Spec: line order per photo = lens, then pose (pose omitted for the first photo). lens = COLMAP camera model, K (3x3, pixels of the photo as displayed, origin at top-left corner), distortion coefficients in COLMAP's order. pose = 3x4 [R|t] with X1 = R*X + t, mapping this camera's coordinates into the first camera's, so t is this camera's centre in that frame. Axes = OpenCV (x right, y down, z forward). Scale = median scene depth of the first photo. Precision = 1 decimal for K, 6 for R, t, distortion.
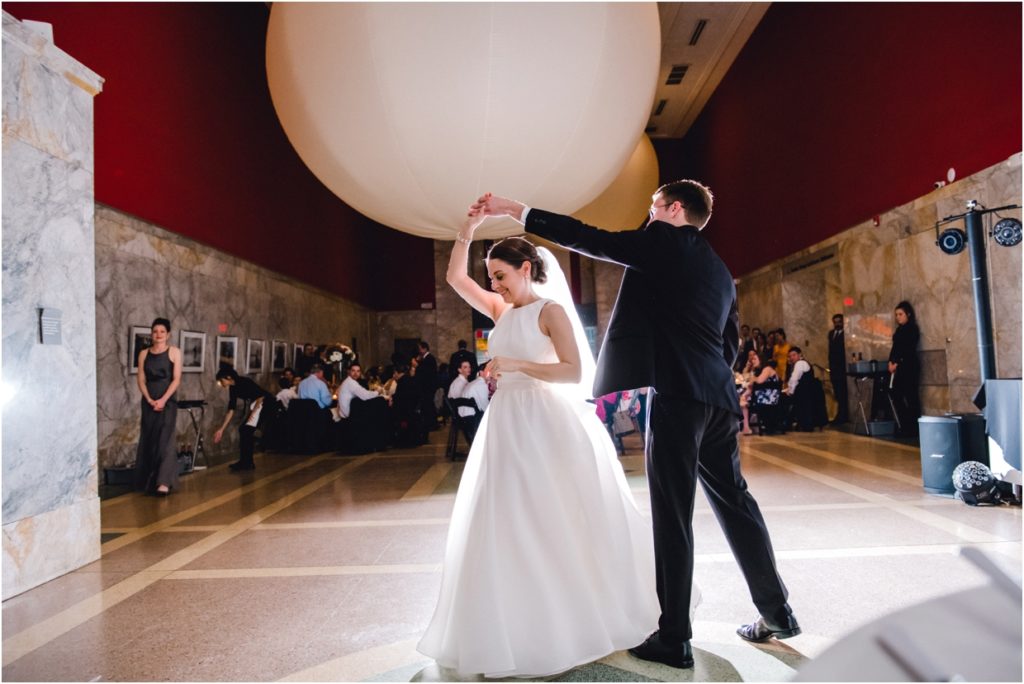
lens RADIAL K [[807.8, 0, 512.0], [0, 807.8, 342.0], [0, 0, 1]] dist [-0.011147, -0.003088]
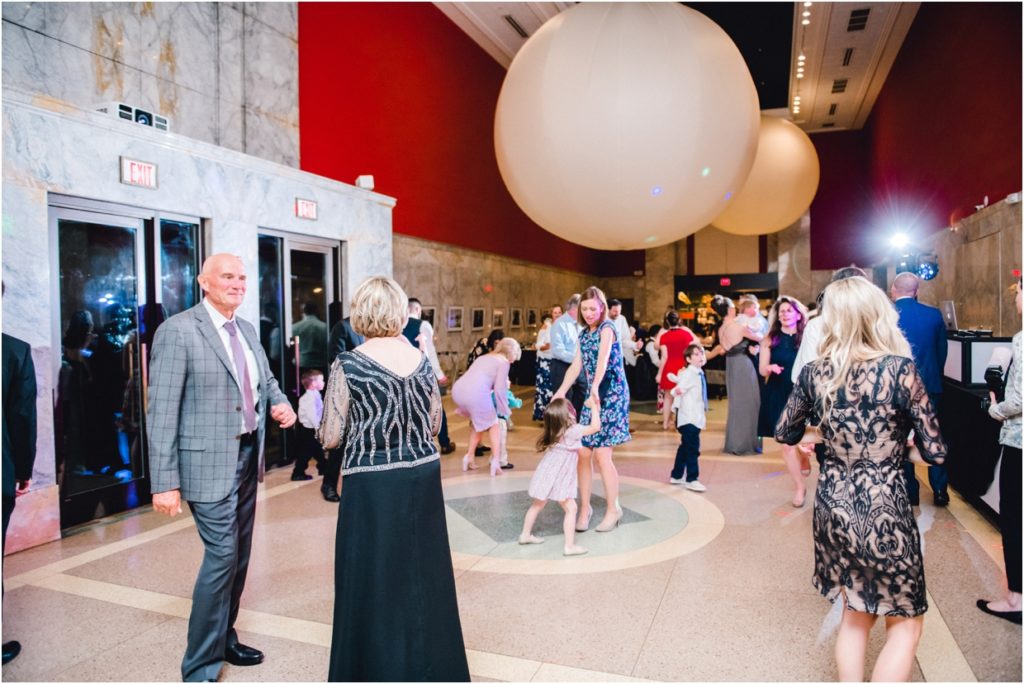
lens RADIAL K [[742.4, 0, 512.0], [0, 742.4, 342.0], [0, 0, 1]] dist [-0.046365, -0.003532]
pose [[0.940340, 0.035205, -0.338410, 0.204204], [-0.006612, 0.996335, 0.085279, -0.066807], [0.340172, -0.077954, 0.937127, -0.335547]]
